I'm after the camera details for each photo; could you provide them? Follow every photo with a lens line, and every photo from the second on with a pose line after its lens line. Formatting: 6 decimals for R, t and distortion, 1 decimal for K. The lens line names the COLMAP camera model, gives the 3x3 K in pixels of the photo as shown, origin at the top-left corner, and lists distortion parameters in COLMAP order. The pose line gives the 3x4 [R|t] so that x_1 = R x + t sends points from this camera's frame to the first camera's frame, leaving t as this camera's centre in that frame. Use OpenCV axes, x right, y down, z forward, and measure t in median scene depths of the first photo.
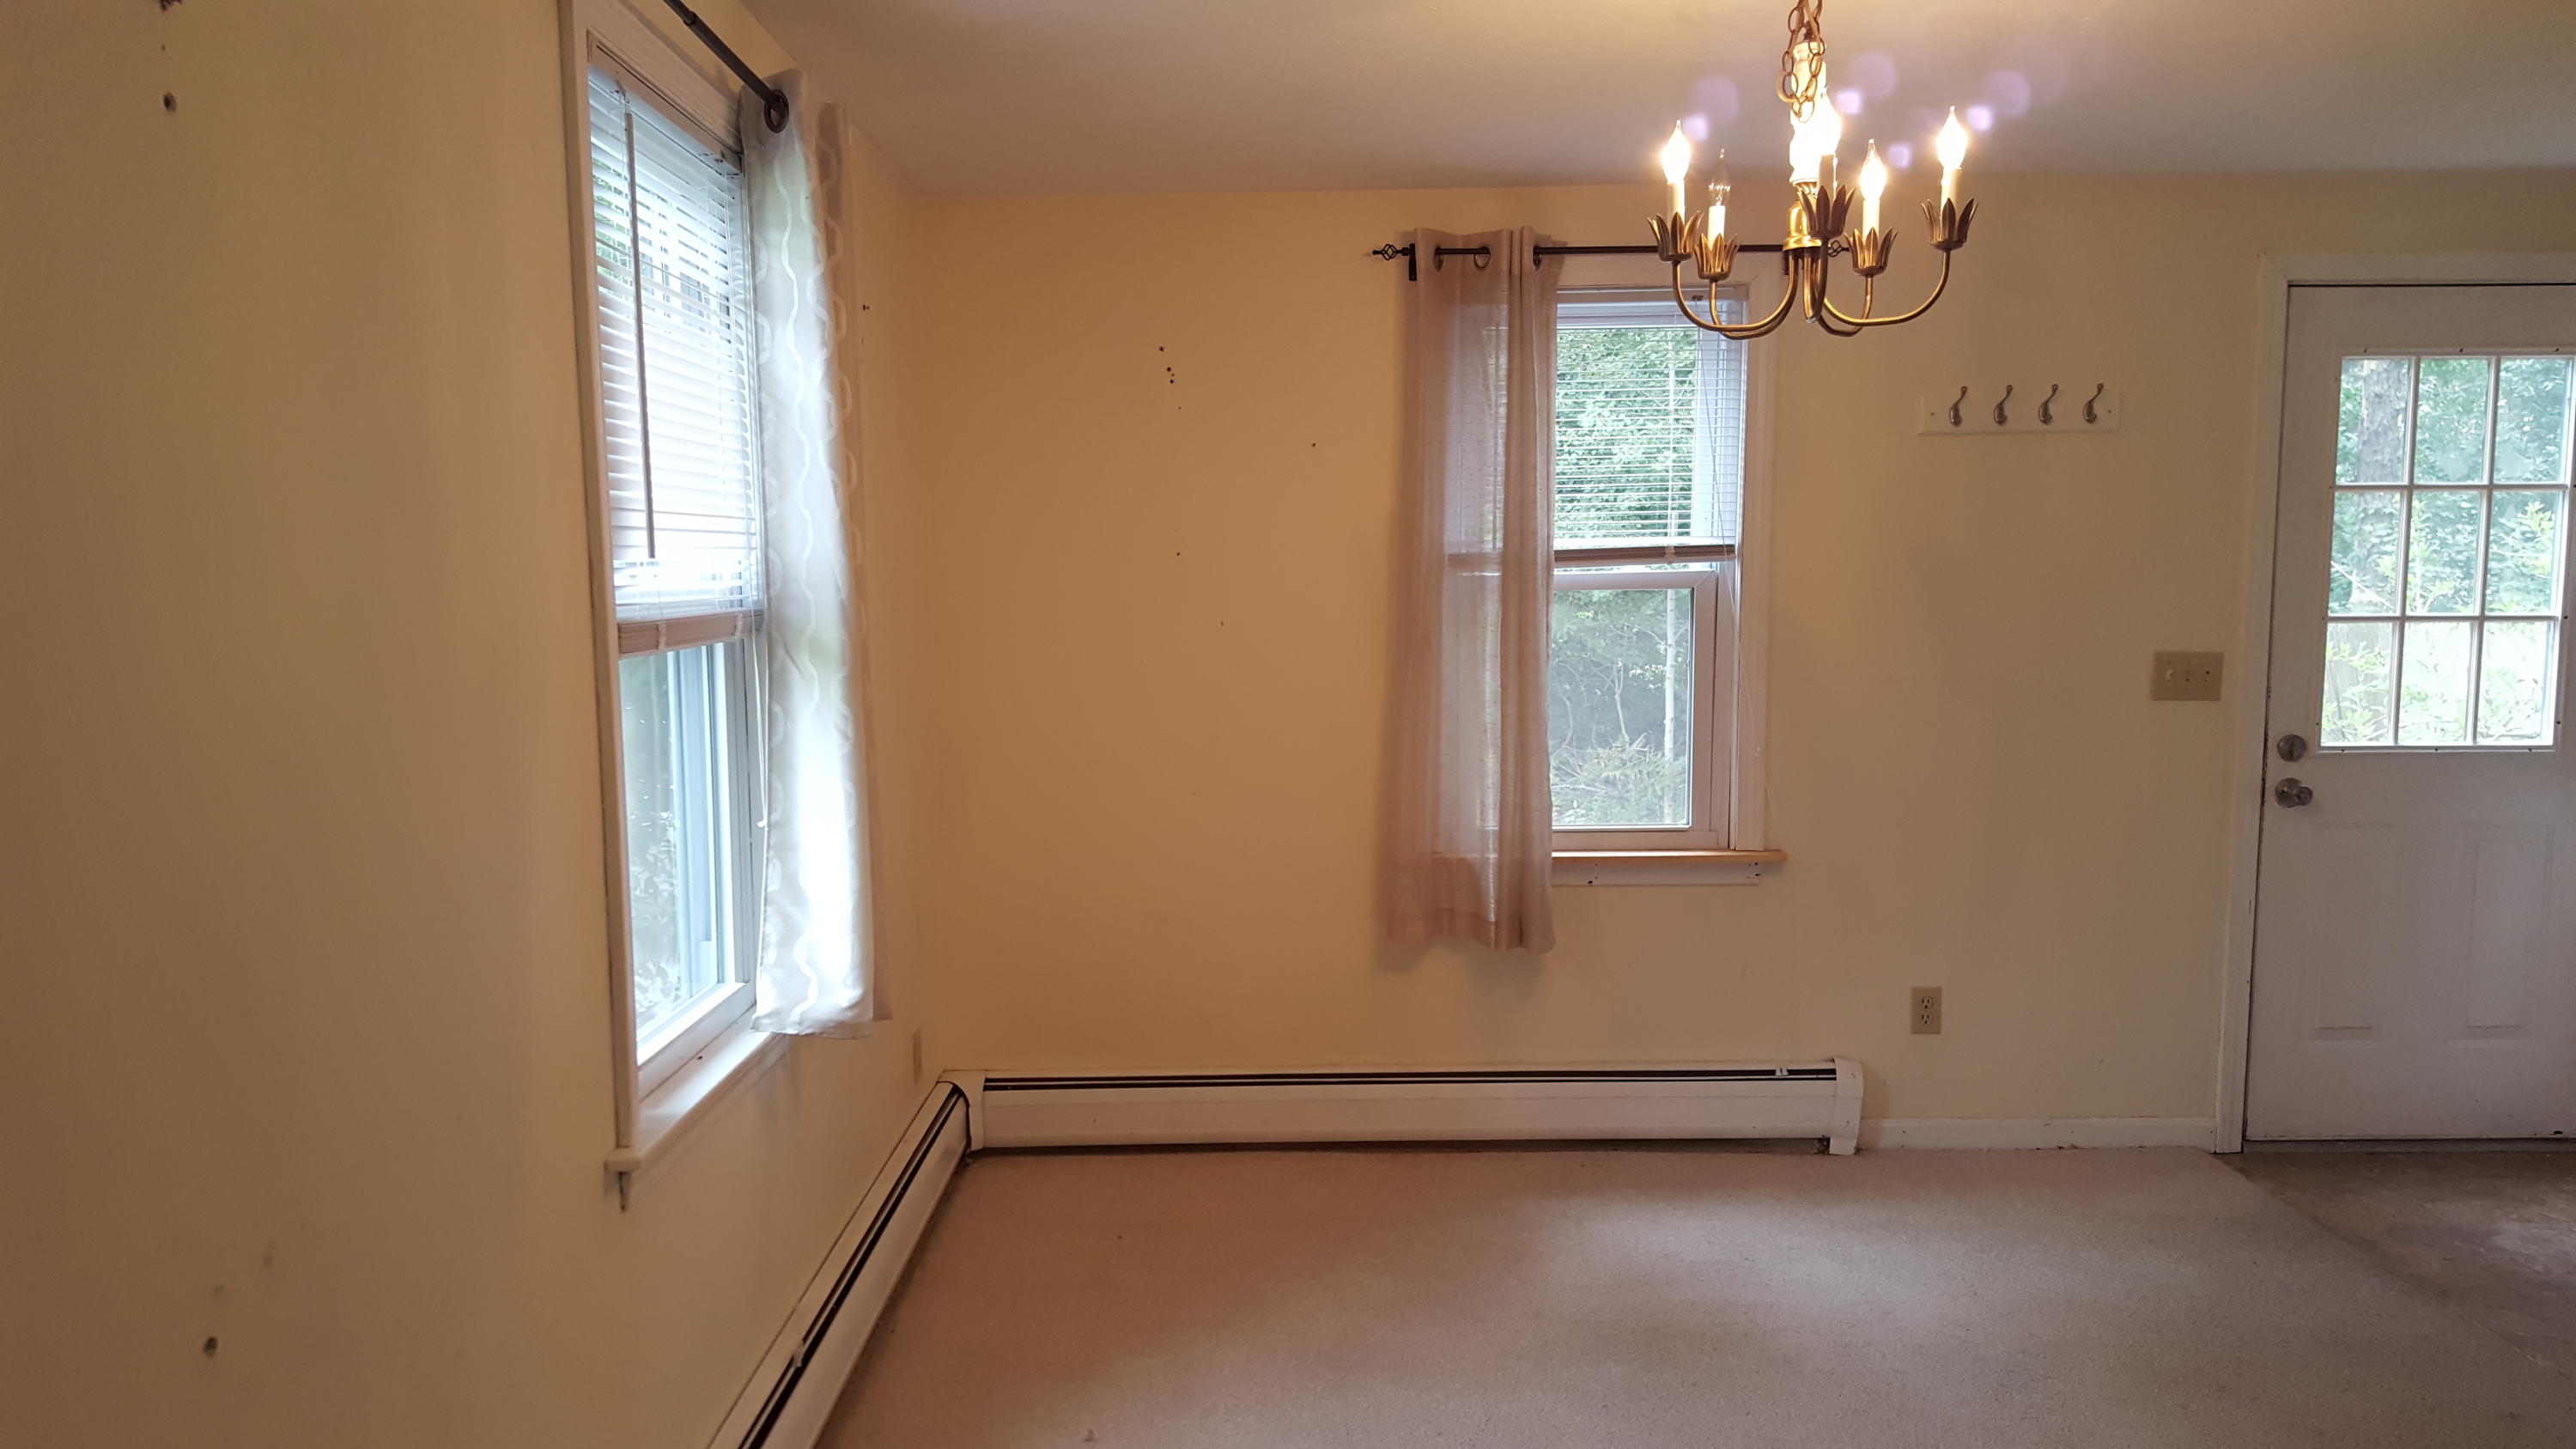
lens RADIAL K [[1905.5, 0, 1248.3], [0, 1905.5, 766.1], [0, 0, 1]] dist [0.036742, -0.038885]
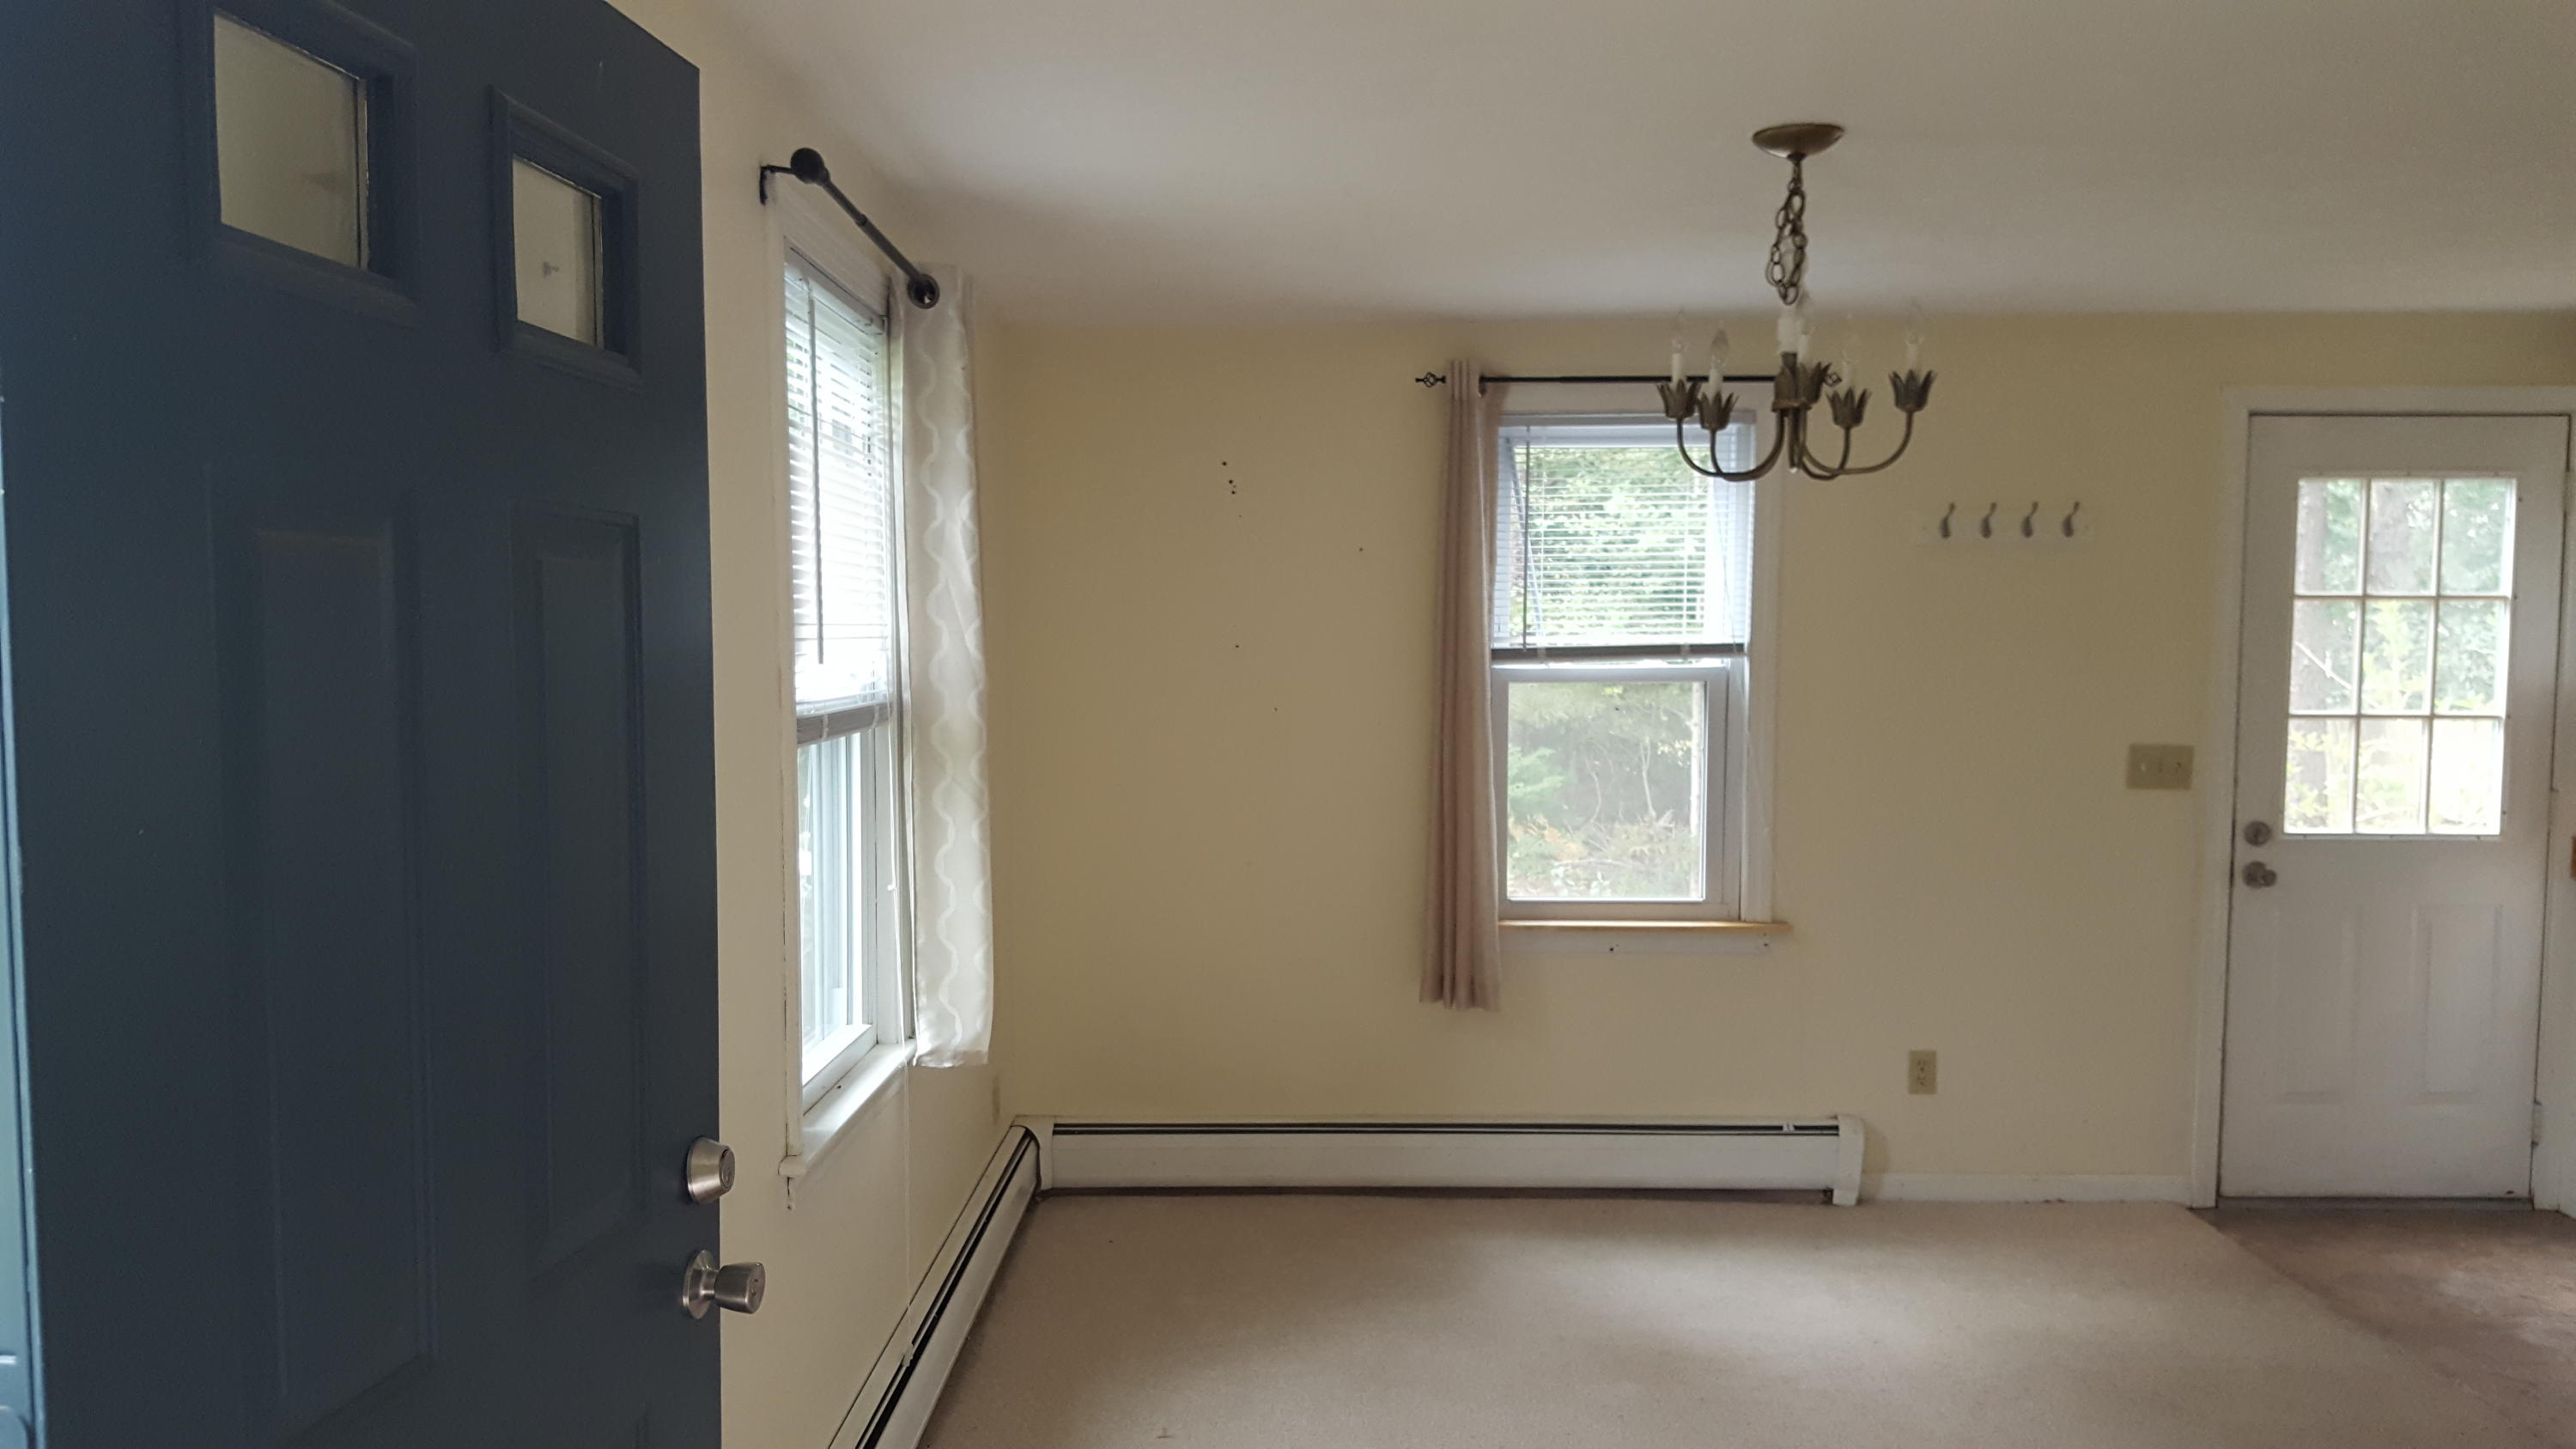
lens RADIAL K [[1905.5, 0, 1231.6], [0, 1905.5, 764.8], [0, 0, 1]] dist [0.036742, -0.038885]
pose [[0.999695, 0.009218, -0.022926, -0.014808], [-0.010078, 0.999238, -0.037706, -0.001604], [0.022561, 0.037926, 0.999026, -0.106040]]
